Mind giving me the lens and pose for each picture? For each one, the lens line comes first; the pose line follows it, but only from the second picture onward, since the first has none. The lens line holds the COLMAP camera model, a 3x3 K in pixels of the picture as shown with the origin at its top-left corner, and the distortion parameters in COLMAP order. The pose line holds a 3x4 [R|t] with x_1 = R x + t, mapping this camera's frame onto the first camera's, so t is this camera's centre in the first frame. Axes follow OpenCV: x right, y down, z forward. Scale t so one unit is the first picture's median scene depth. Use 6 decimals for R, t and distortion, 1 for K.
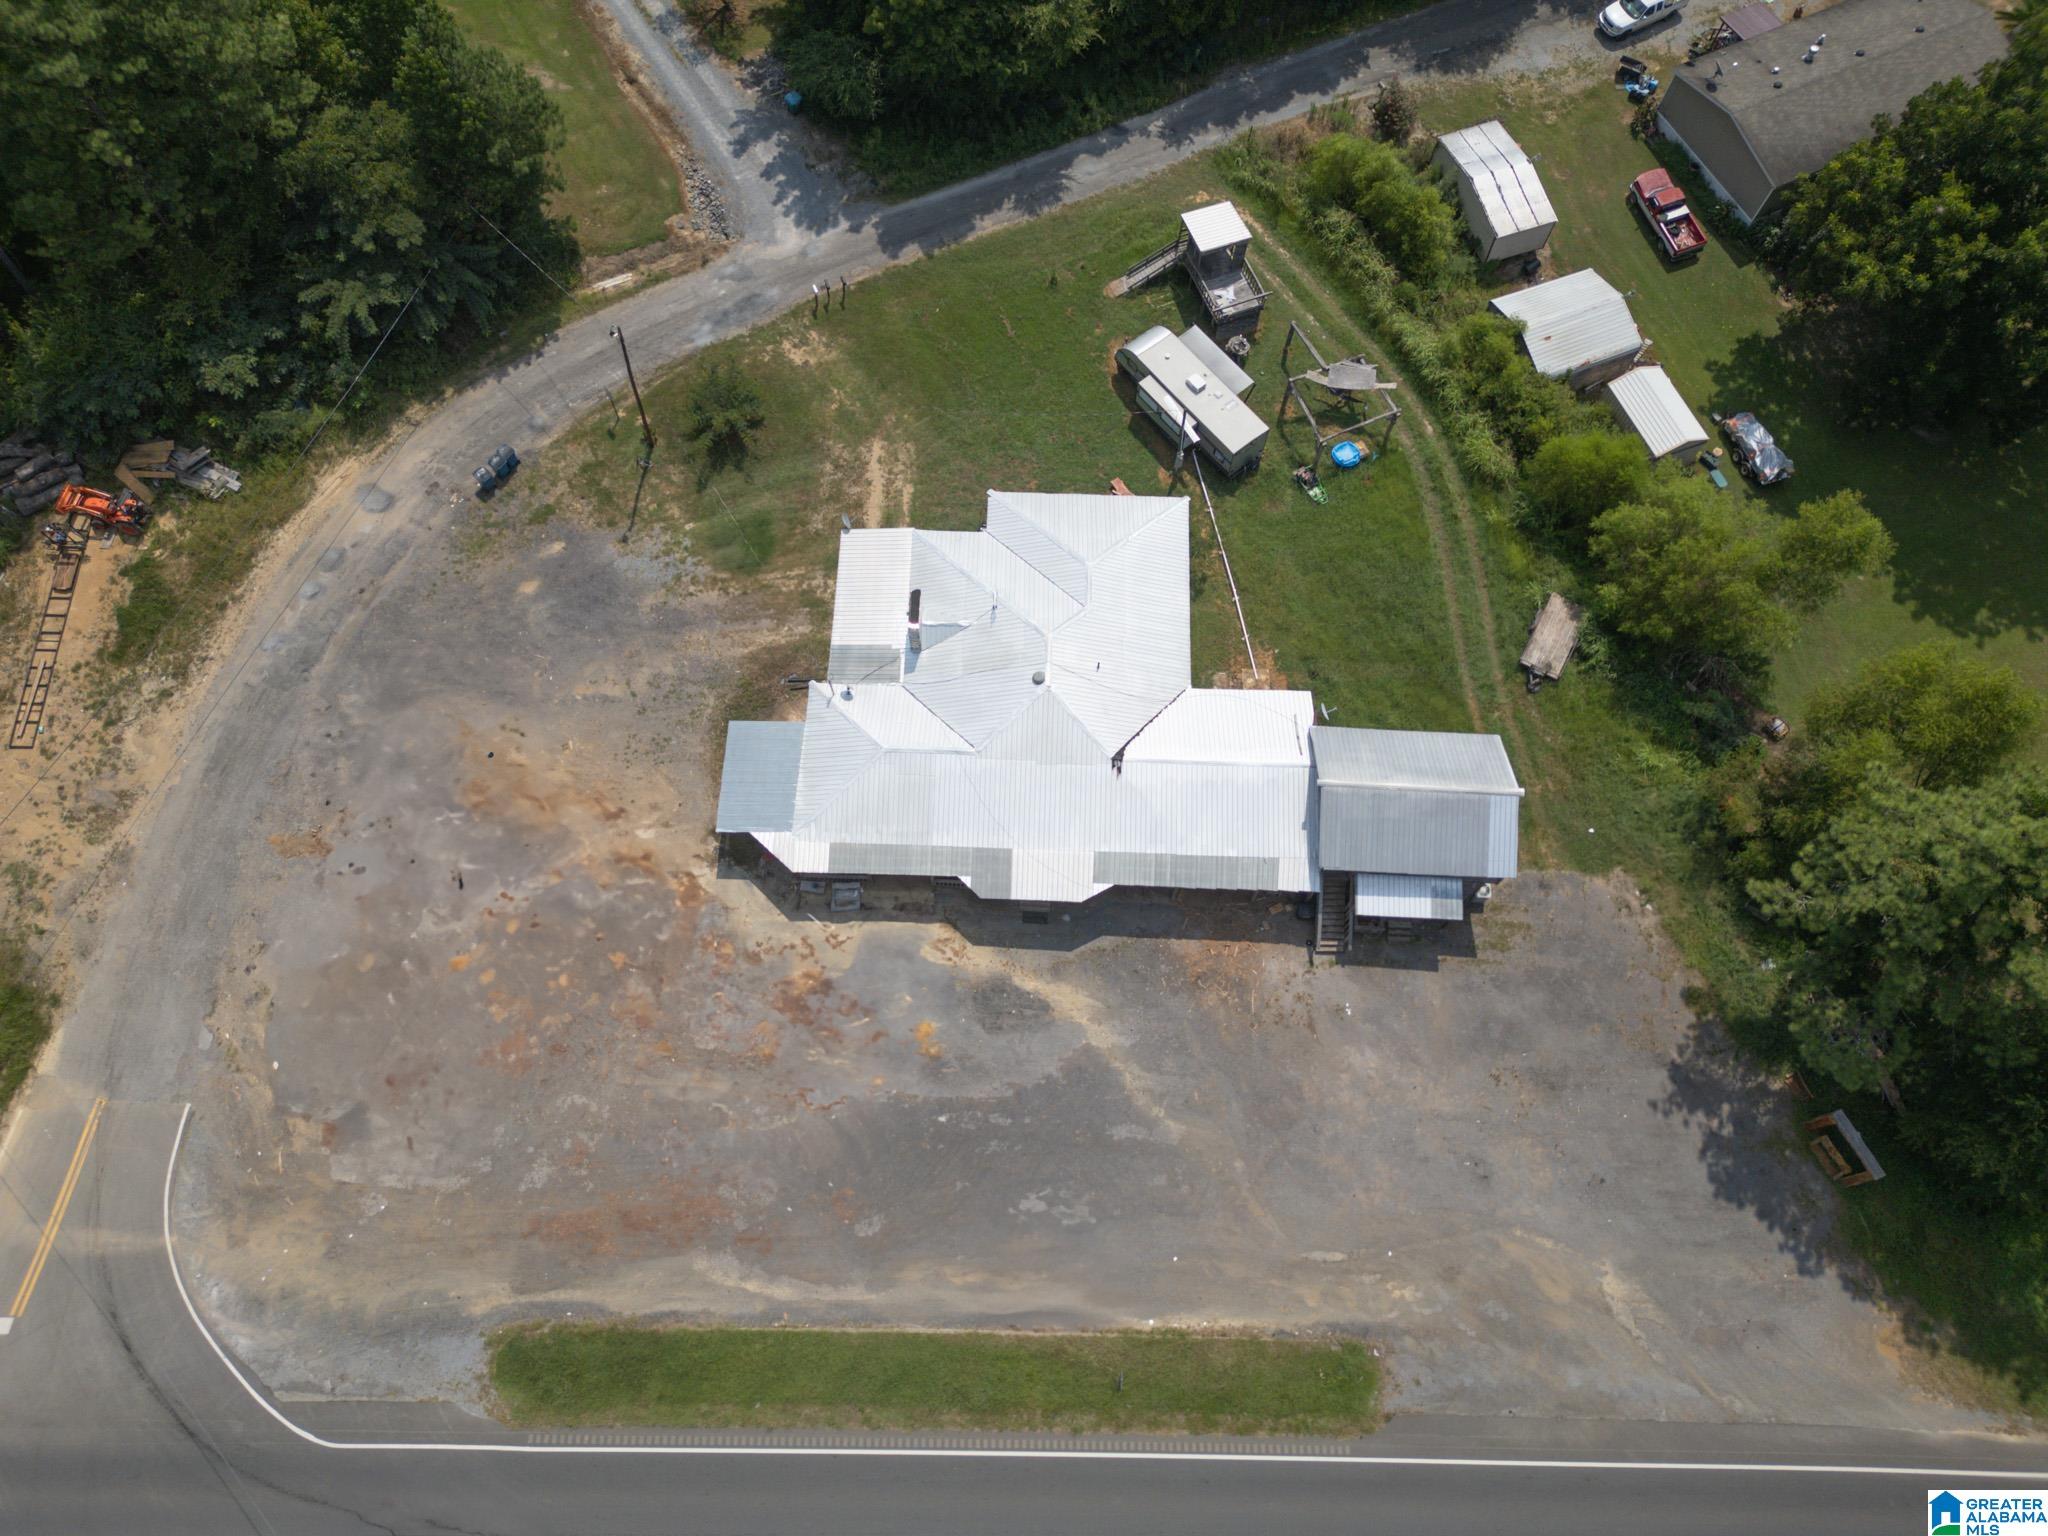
lens RADIAL K [[1429.9, 0, 1028.4], [0, 1429.9, 763.5], [0, 0, 1]] dist [0.060044, -0.054645]
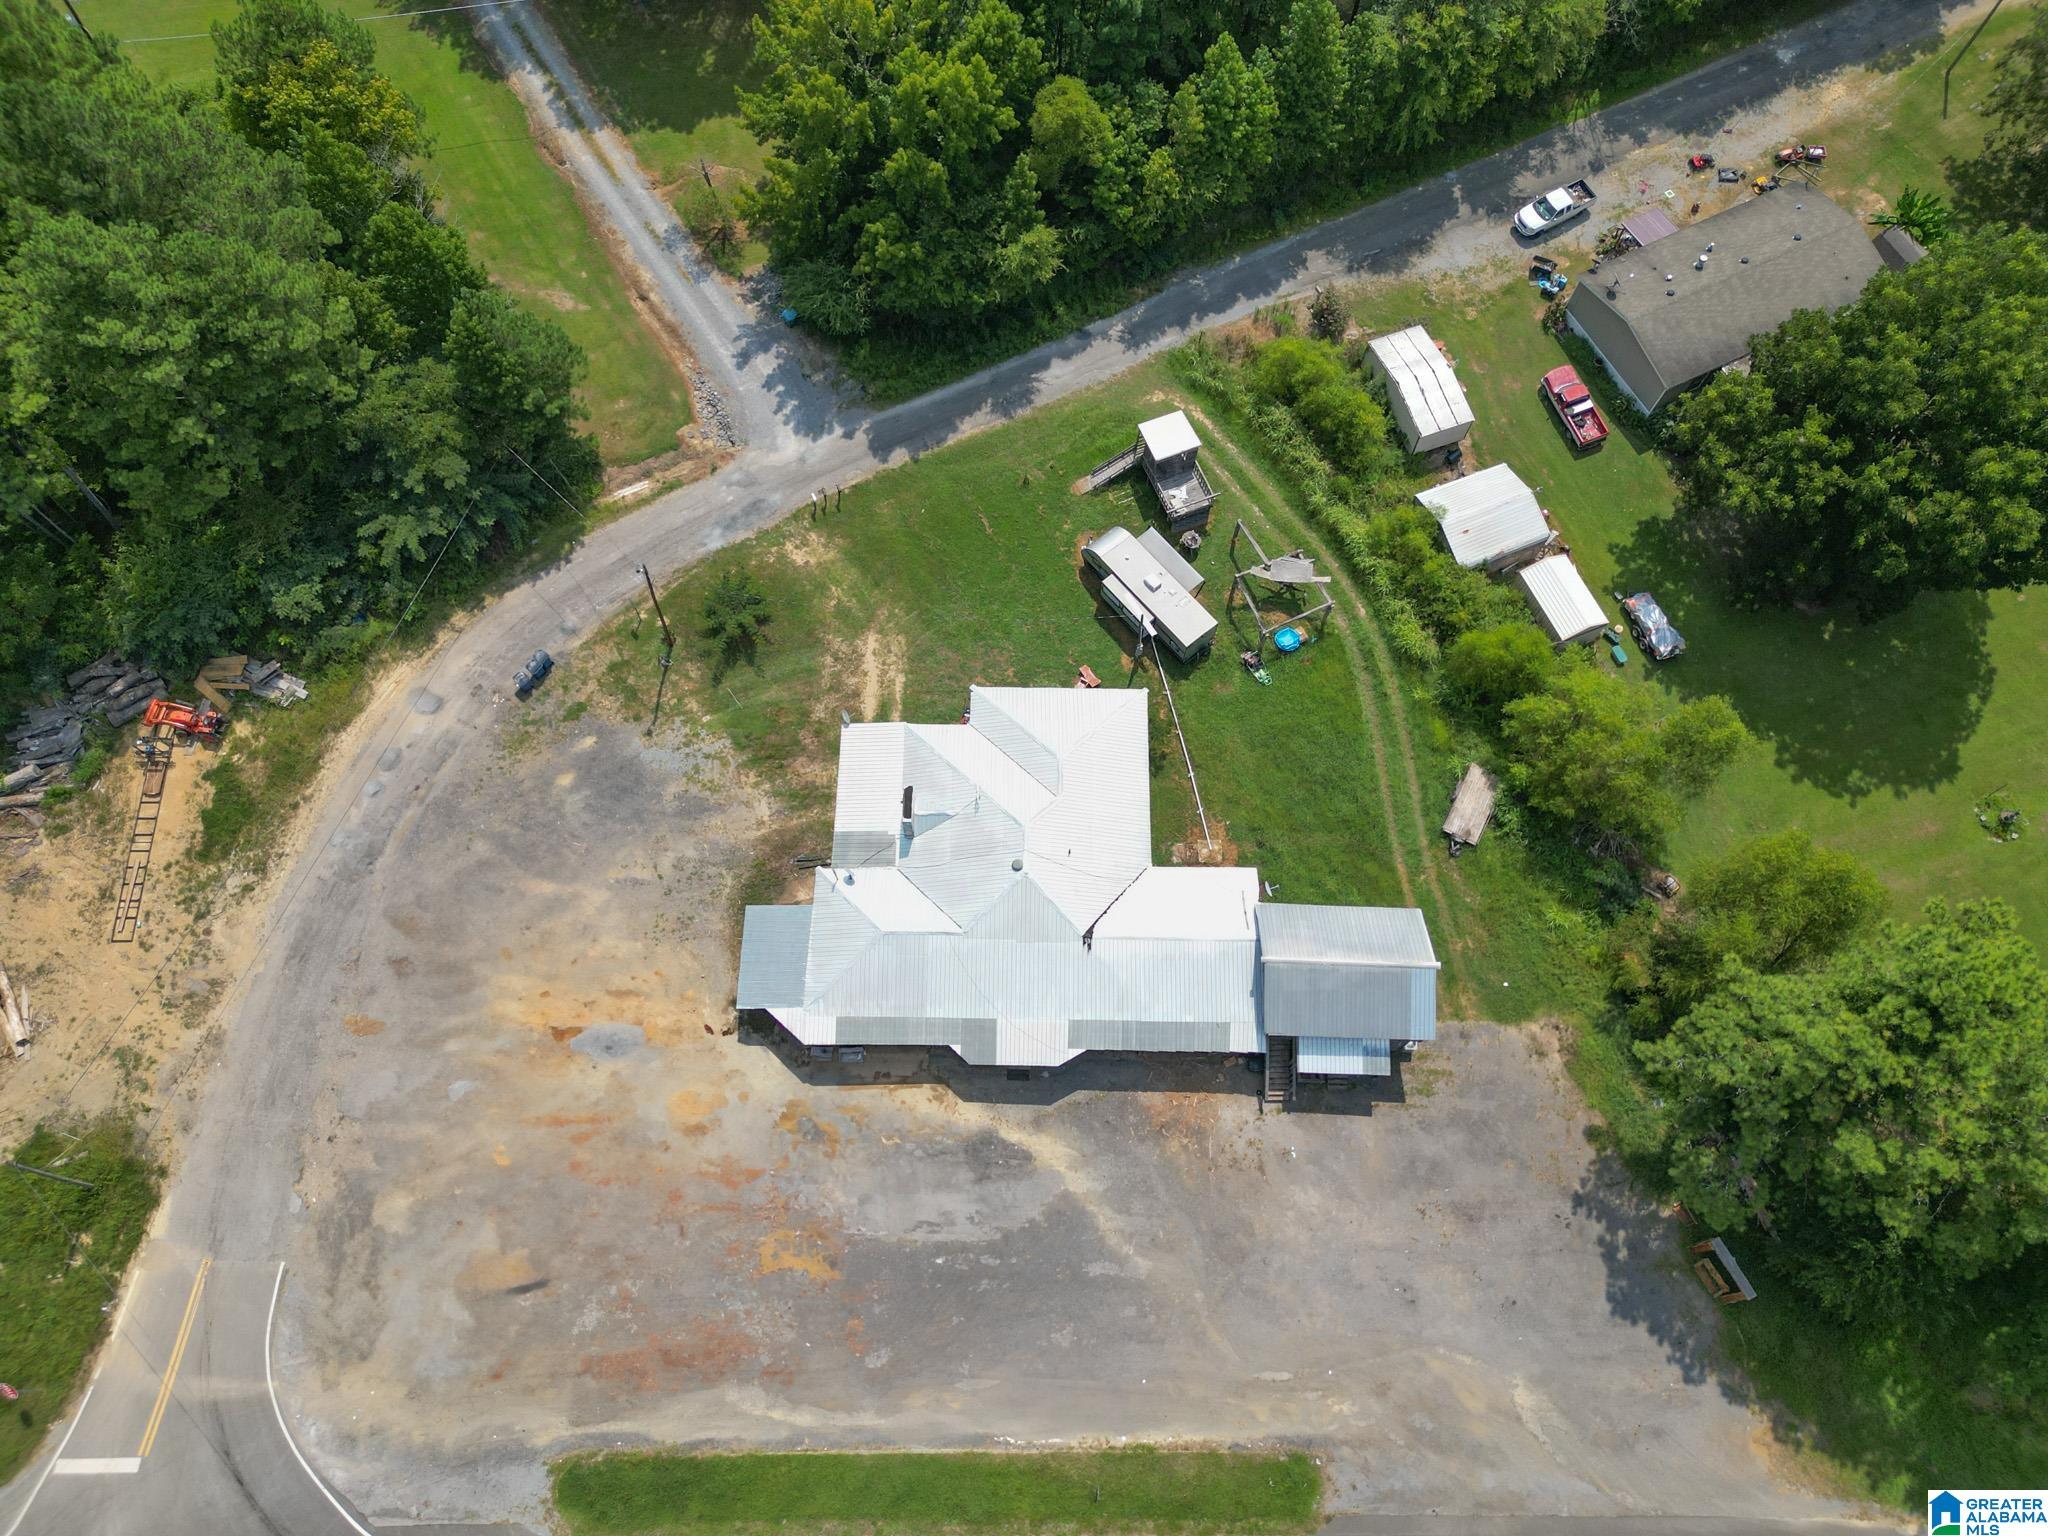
lens RADIAL K [[1429.9, 0, 1026.5], [0, 1429.9, 767.4], [0, 0, 1]] dist [0.060044, -0.054645]
pose [[0.999836, -0.017232, 0.005507, 0.009087], [0.017198, 0.999833, 0.006171, -0.140395], [-0.005612, -0.006076, 0.999966, -0.135906]]
